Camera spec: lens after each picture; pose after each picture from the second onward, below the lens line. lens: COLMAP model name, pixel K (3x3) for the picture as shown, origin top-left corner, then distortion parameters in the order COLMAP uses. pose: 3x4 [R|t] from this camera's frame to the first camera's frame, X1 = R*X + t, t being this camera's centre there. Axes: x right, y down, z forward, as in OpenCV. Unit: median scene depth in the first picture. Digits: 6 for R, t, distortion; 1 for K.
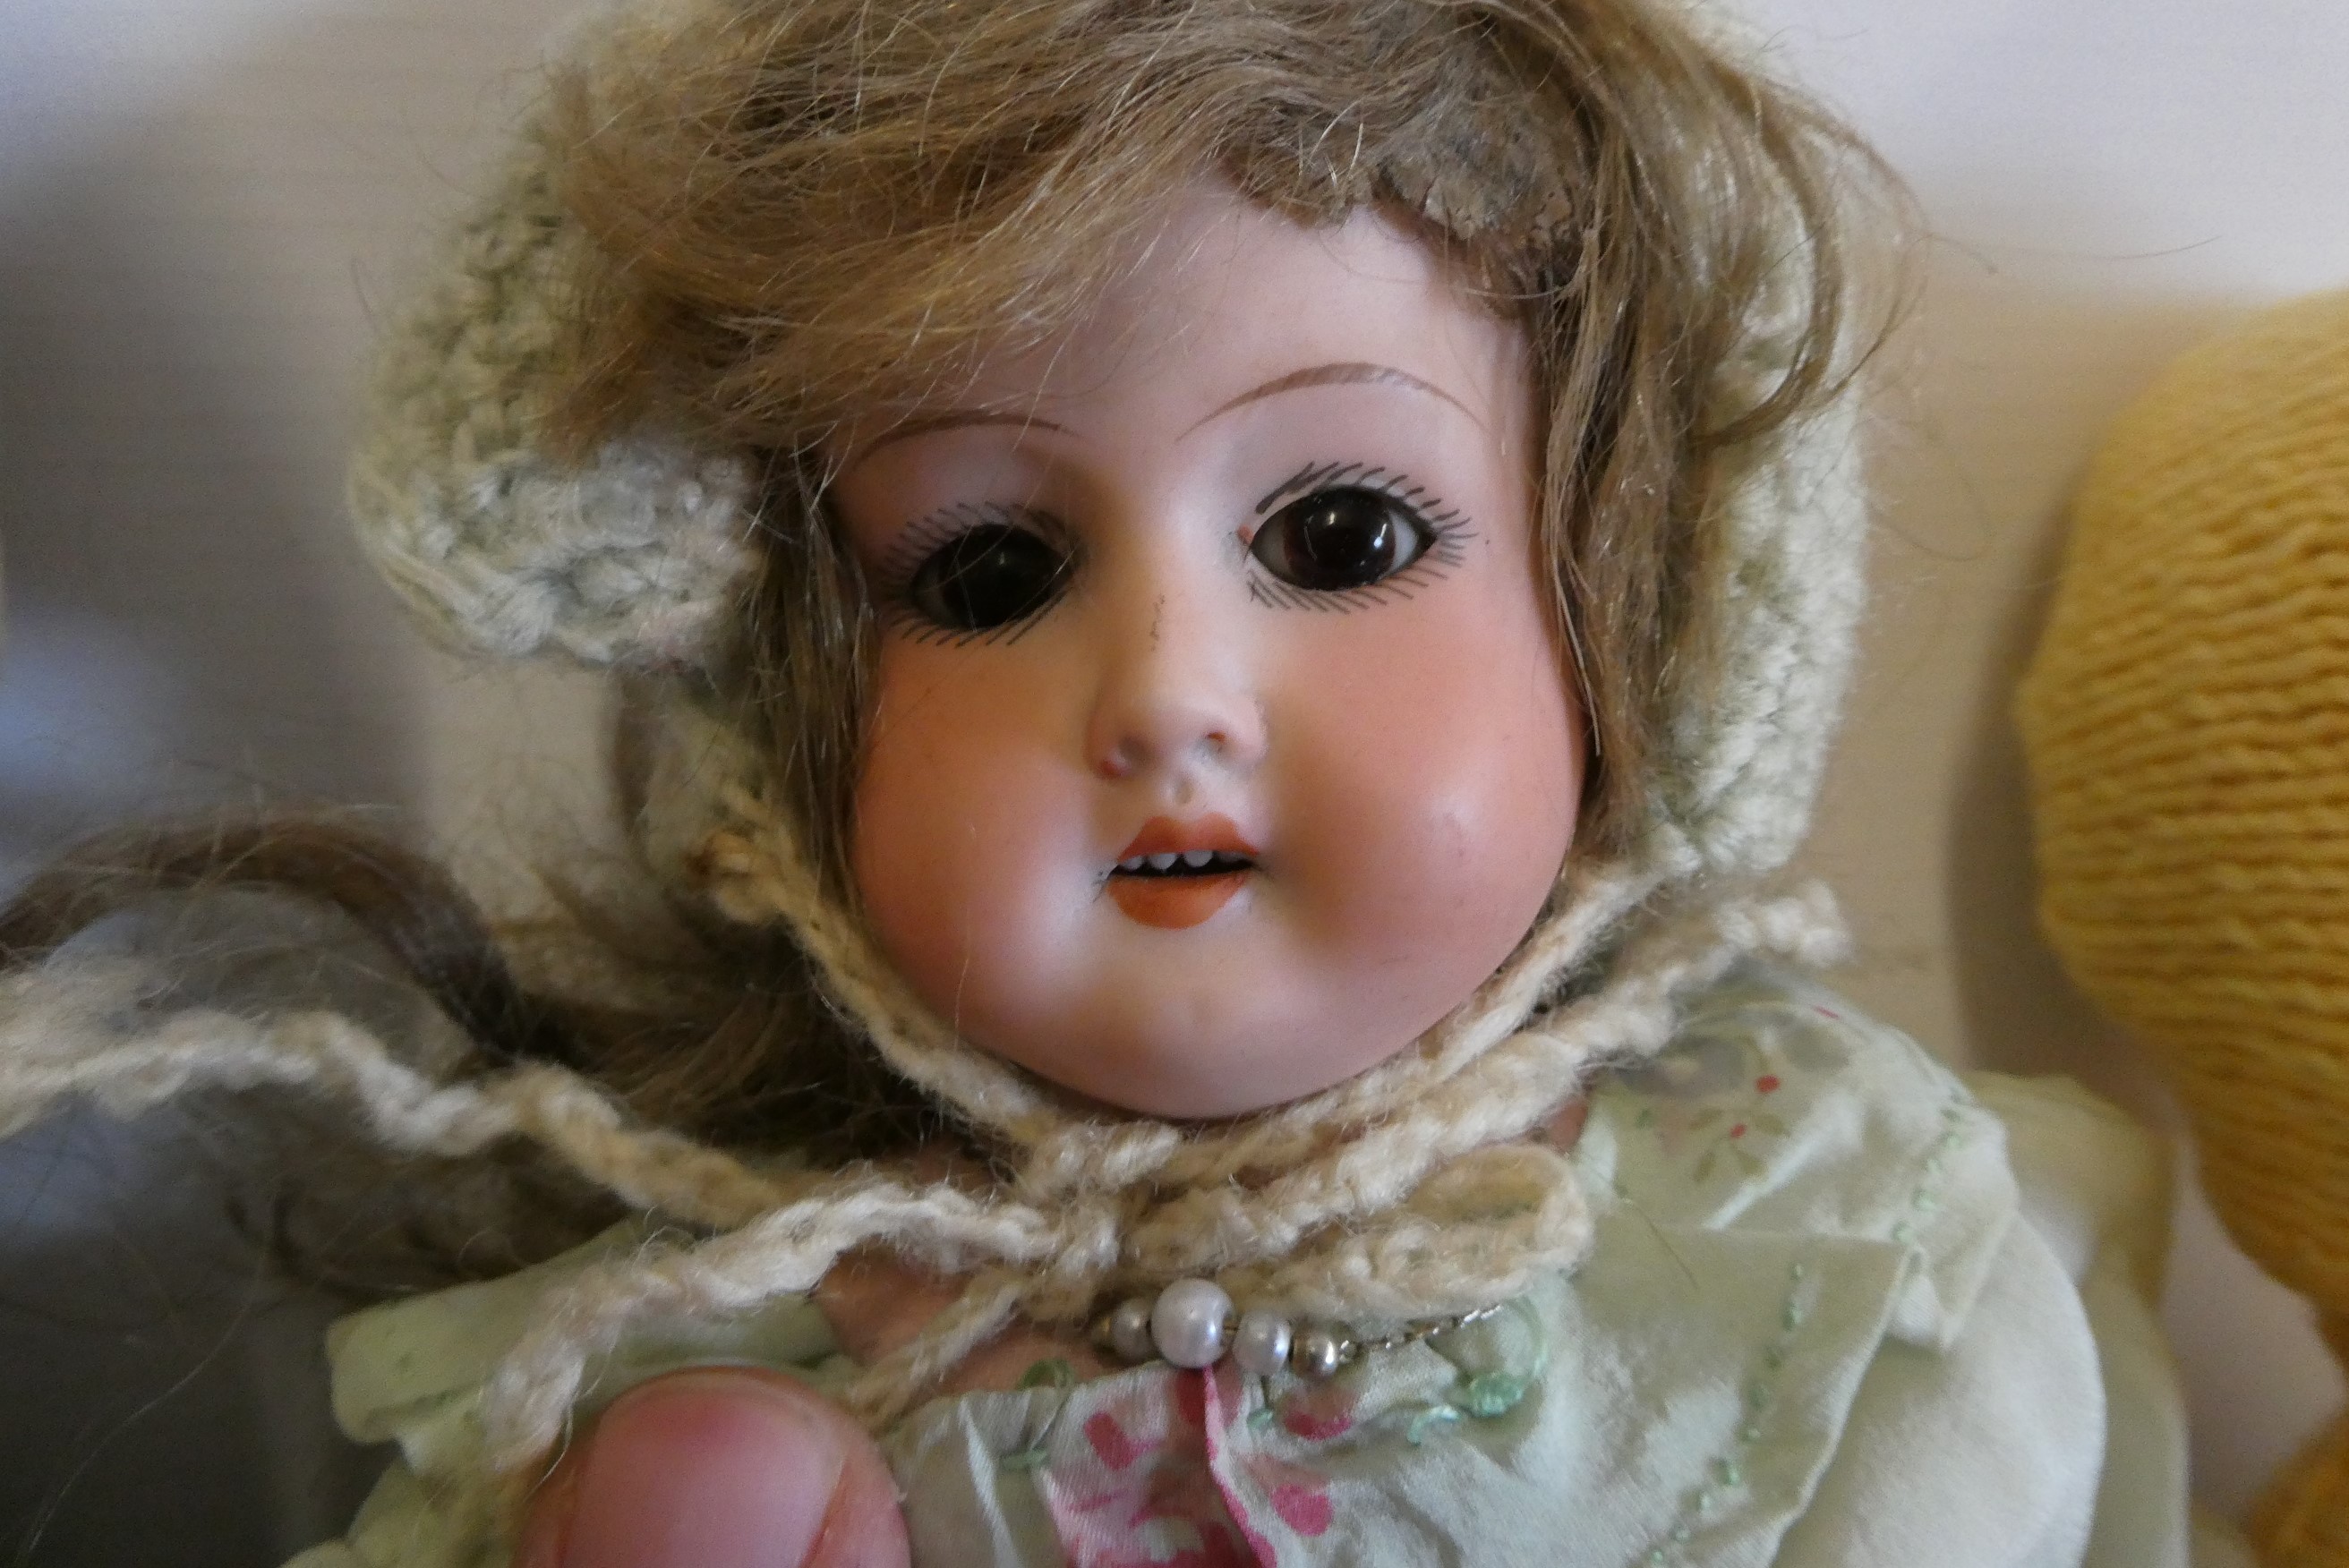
lens RADIAL K [[1674.0, 0, 1174.5], [0, 1674.0, 784.0], [0, 0, 1]] dist [-0.002489, -0.000843]
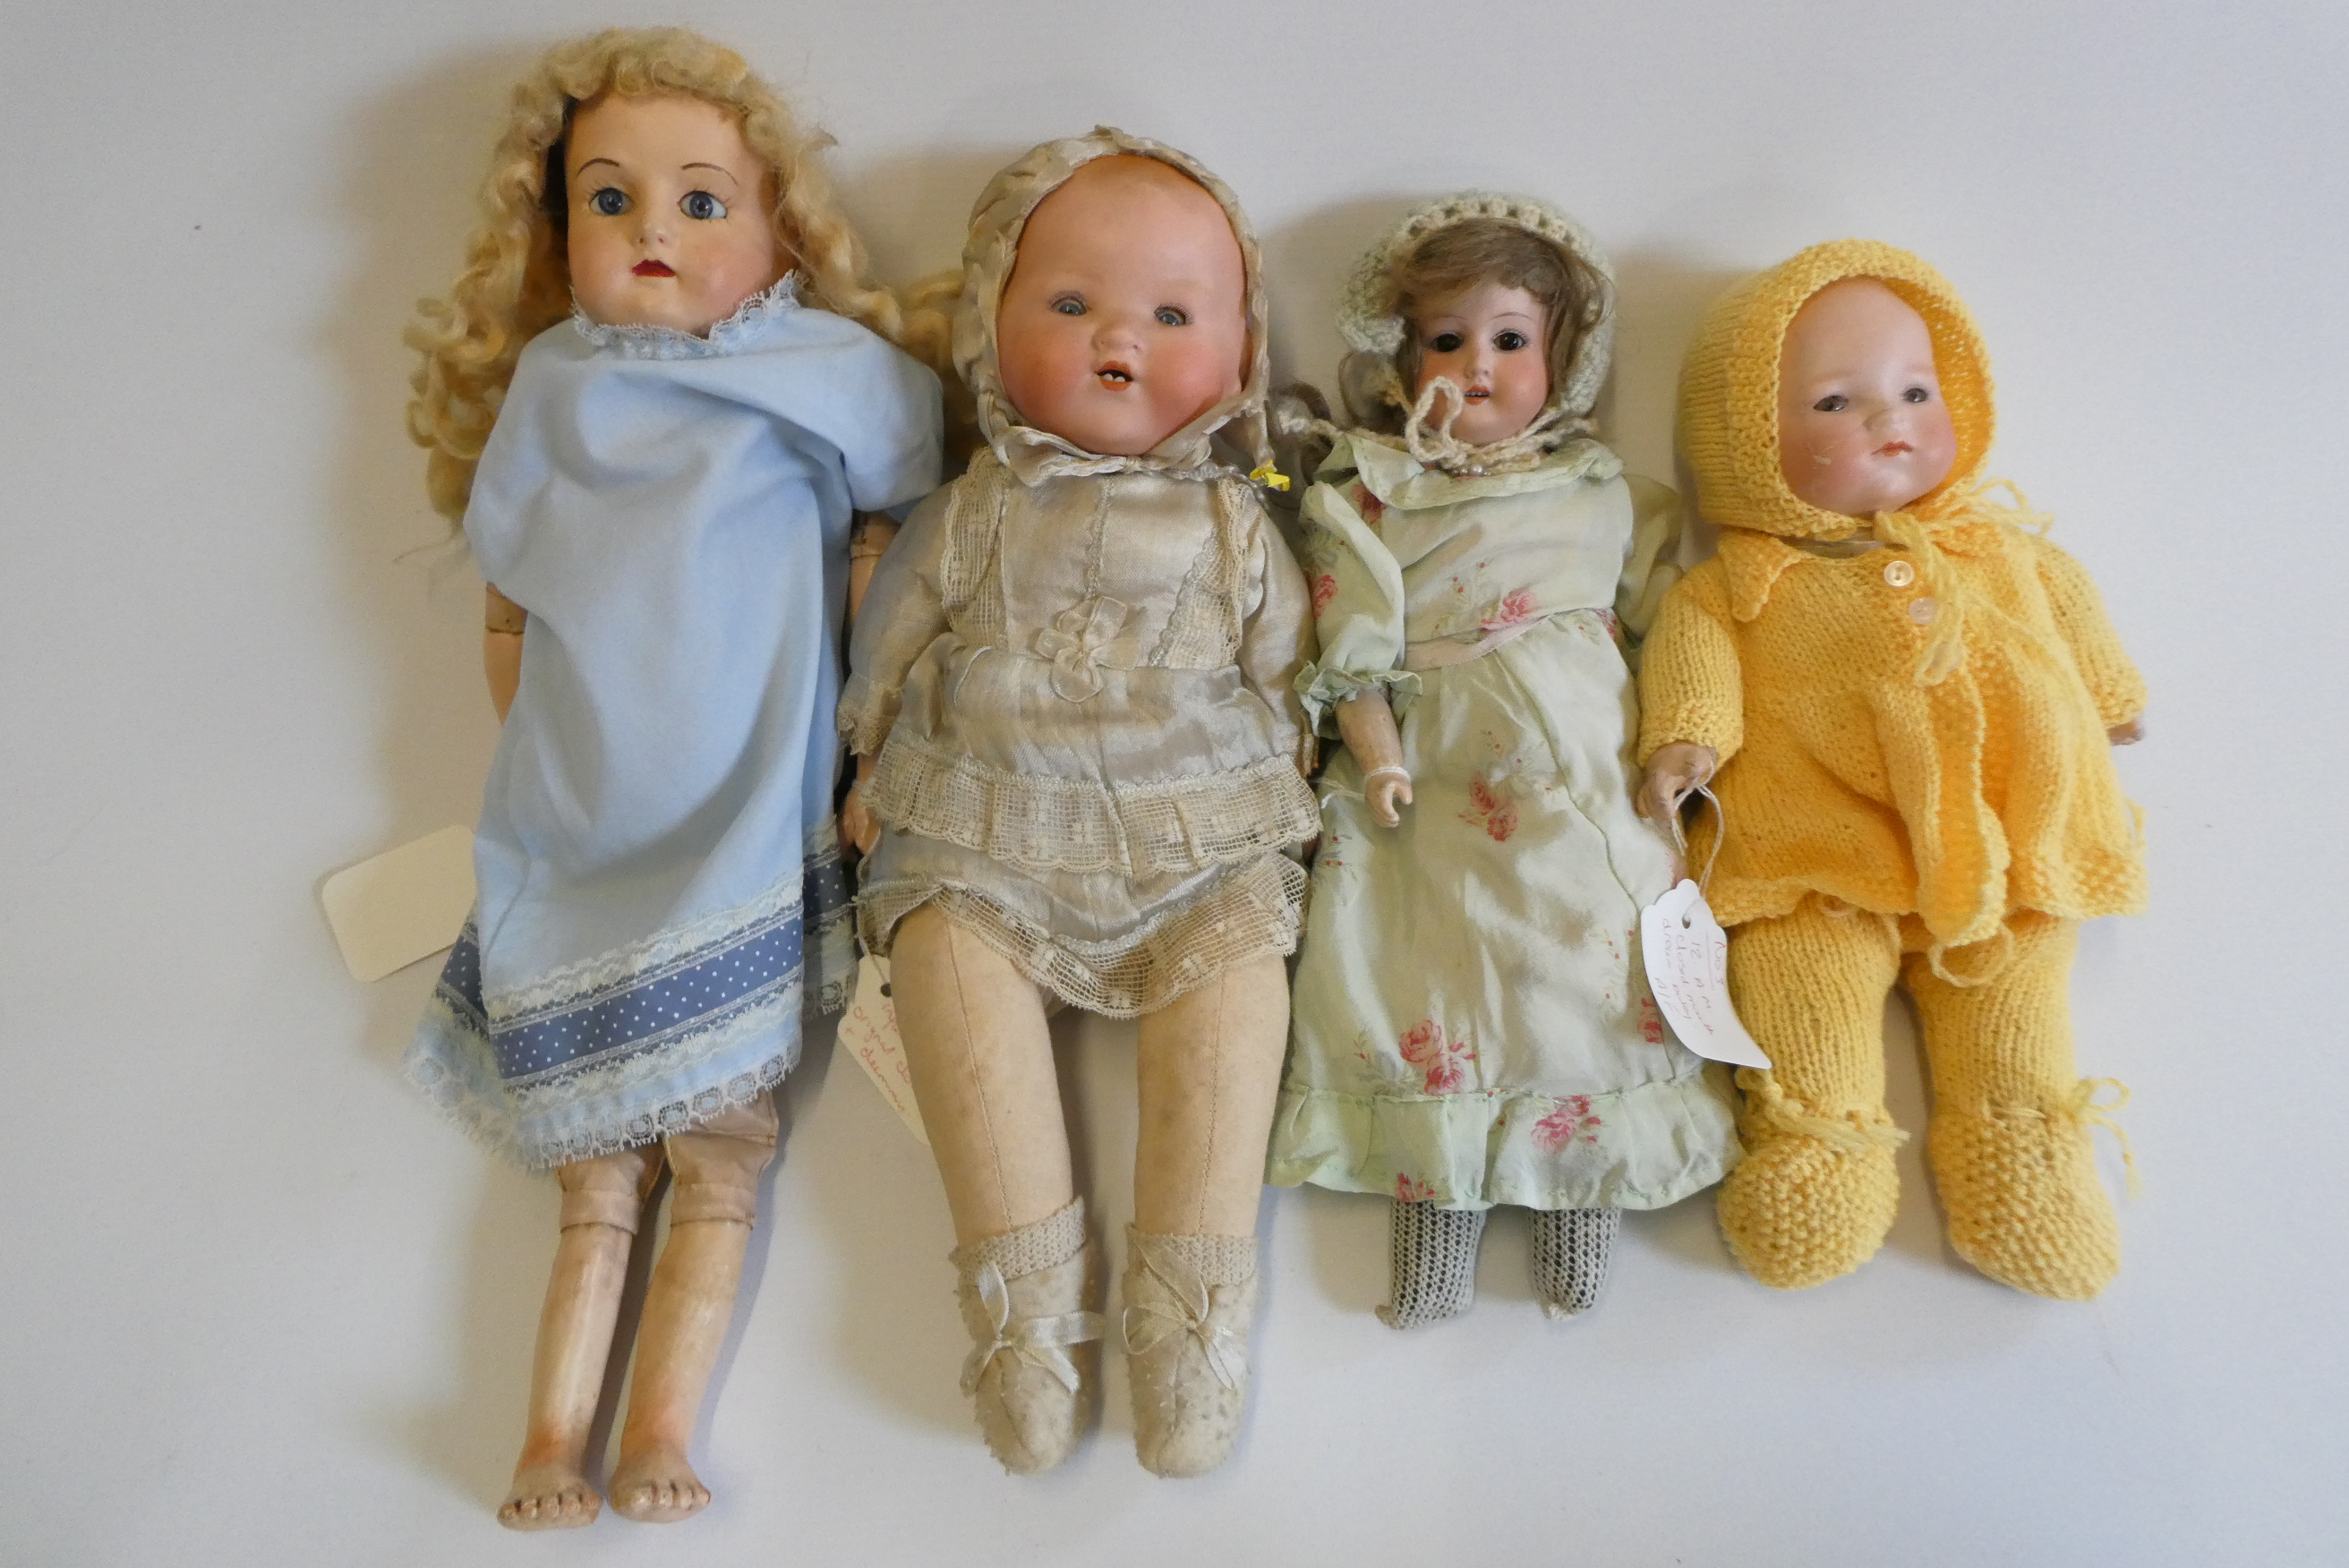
lens RADIAL K [[1674.0, 0, 1174.5], [0, 1674.0, 784.0], [0, 0, 1]] dist [-0.002489, -0.000843]
pose [[0.996497, 0.079865, -0.024818, -0.779229], [-0.077637, 0.993722, 0.080555, 0.989150], [0.031096, -0.078346, 0.996441, -4.861640]]
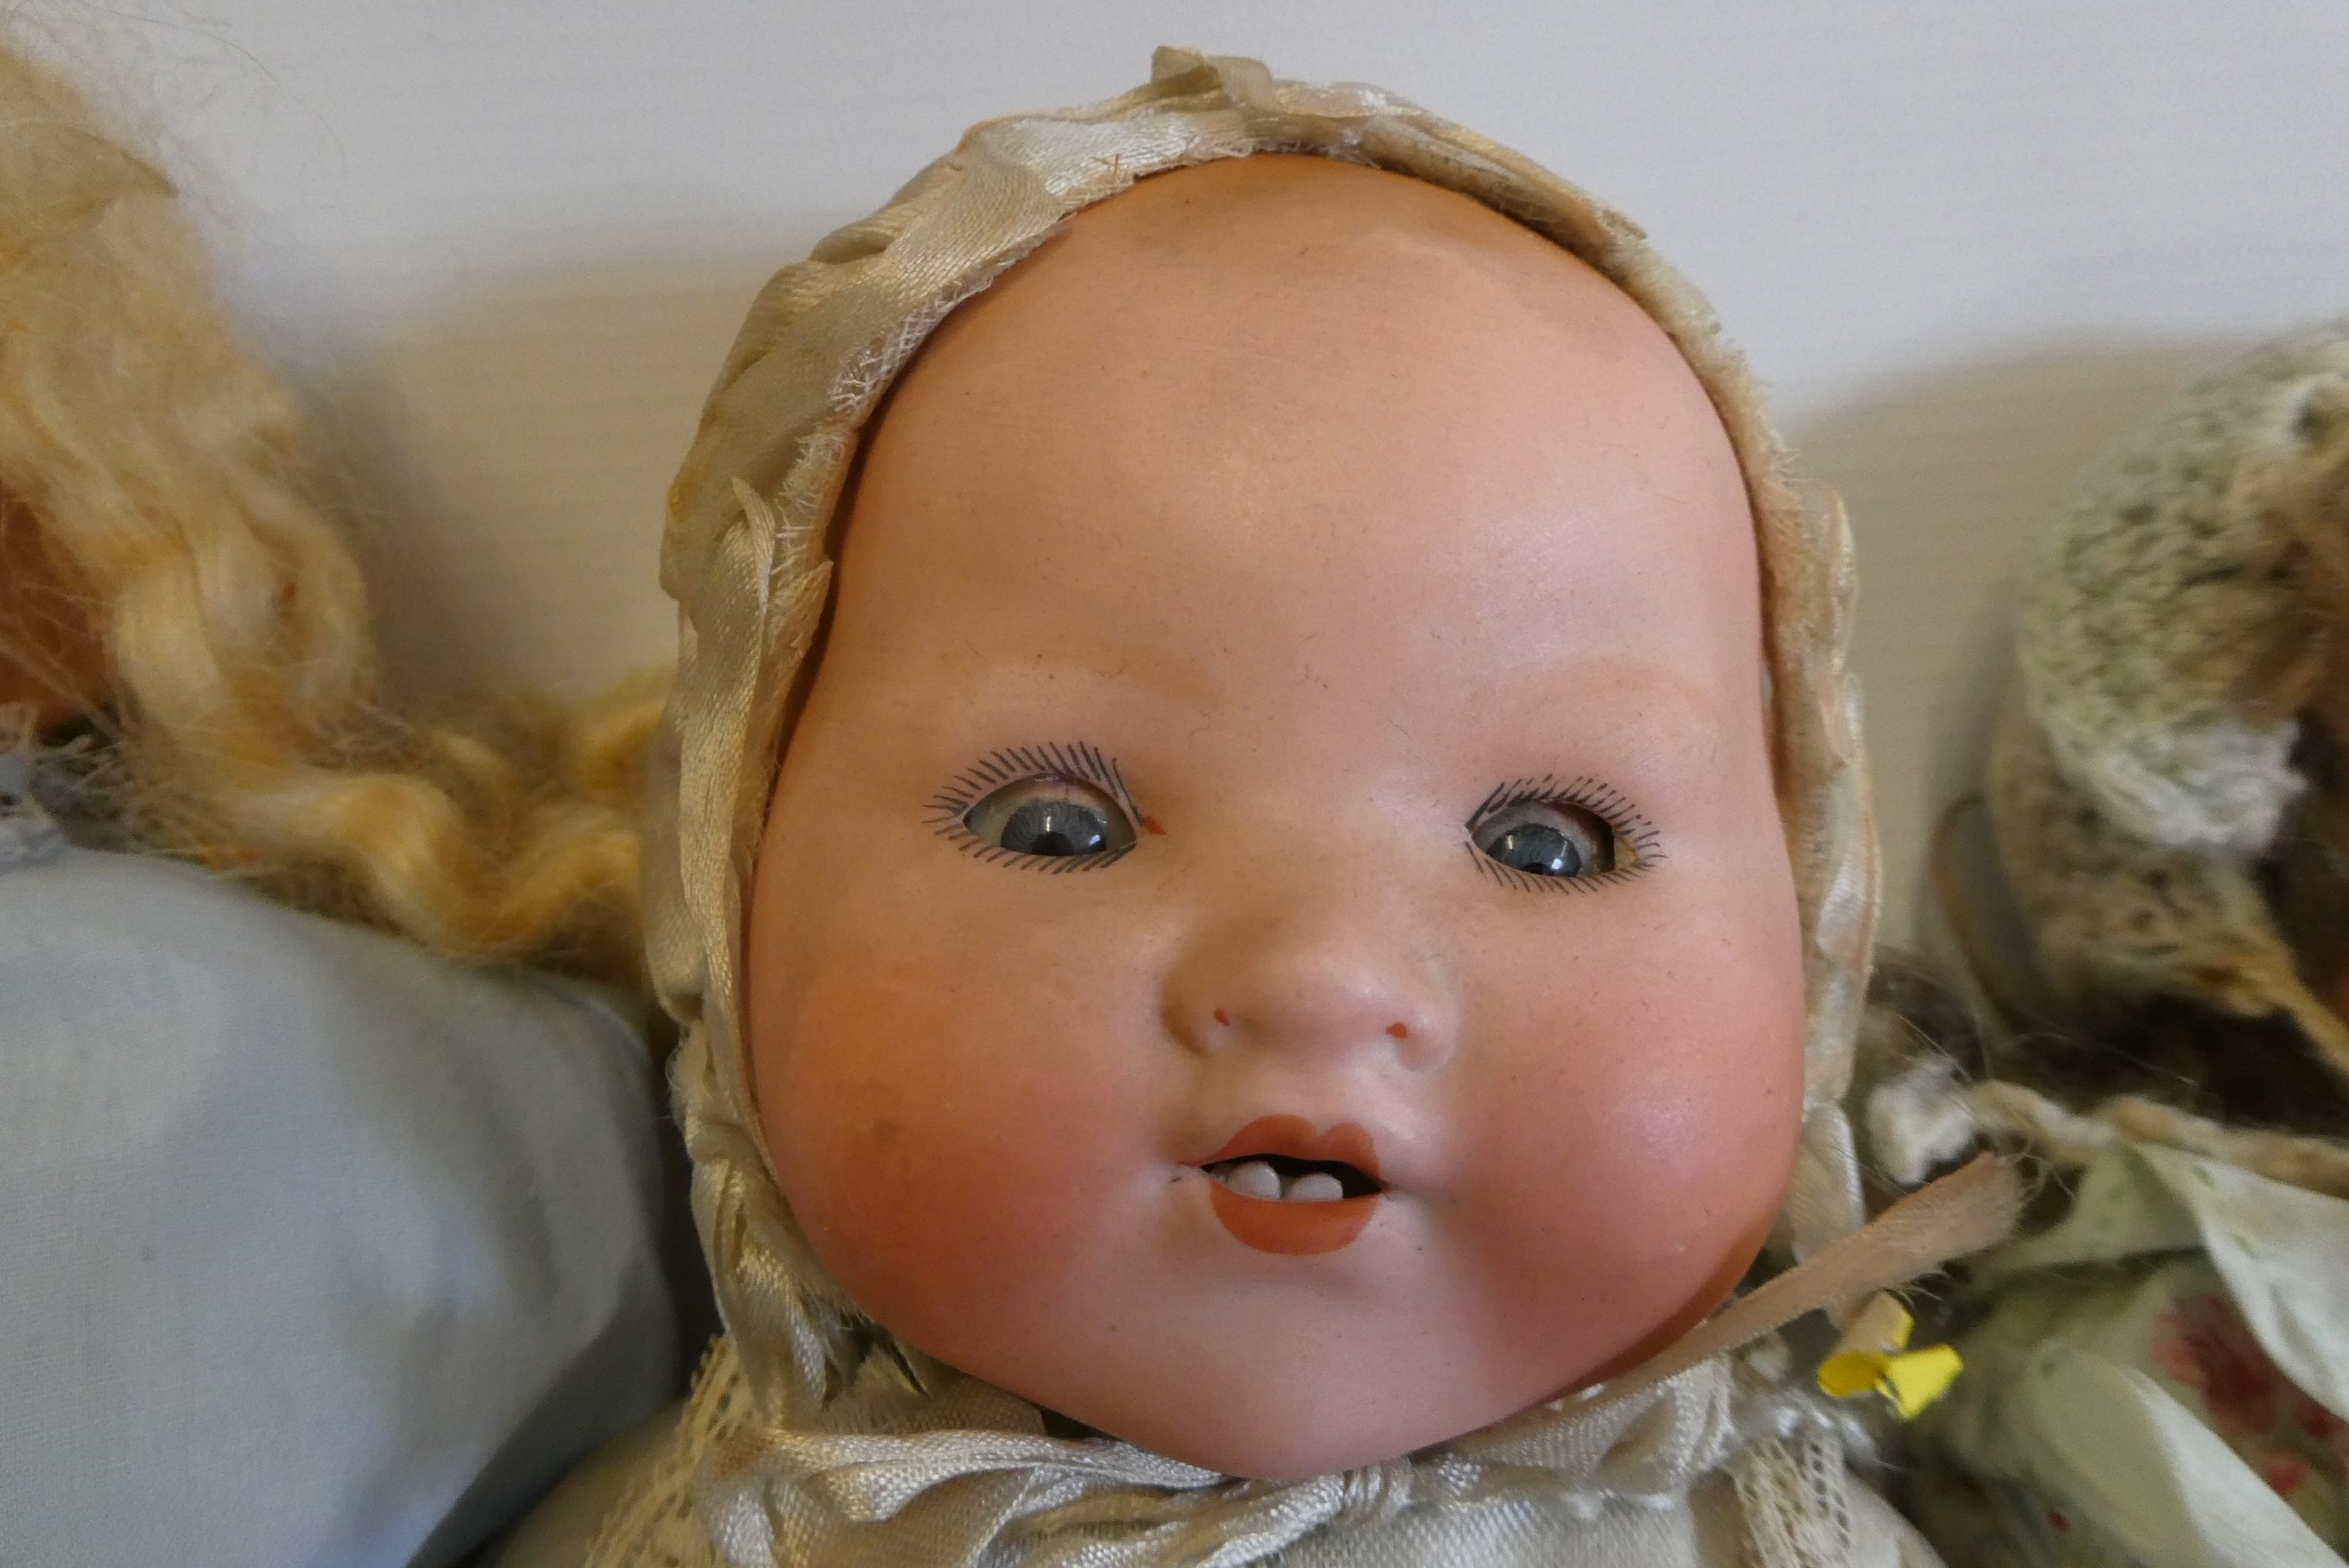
lens RADIAL K [[1674.0, 0, 1174.5], [0, 1674.0, 784.0], [0, 0, 1]] dist [-0.002489, -0.000843]
pose [[0.994494, 0.033046, -0.099446, -1.167908], [-0.040116, 0.996743, -0.069958, 0.013082], [0.096810, 0.073562, 0.992581, -0.640703]]
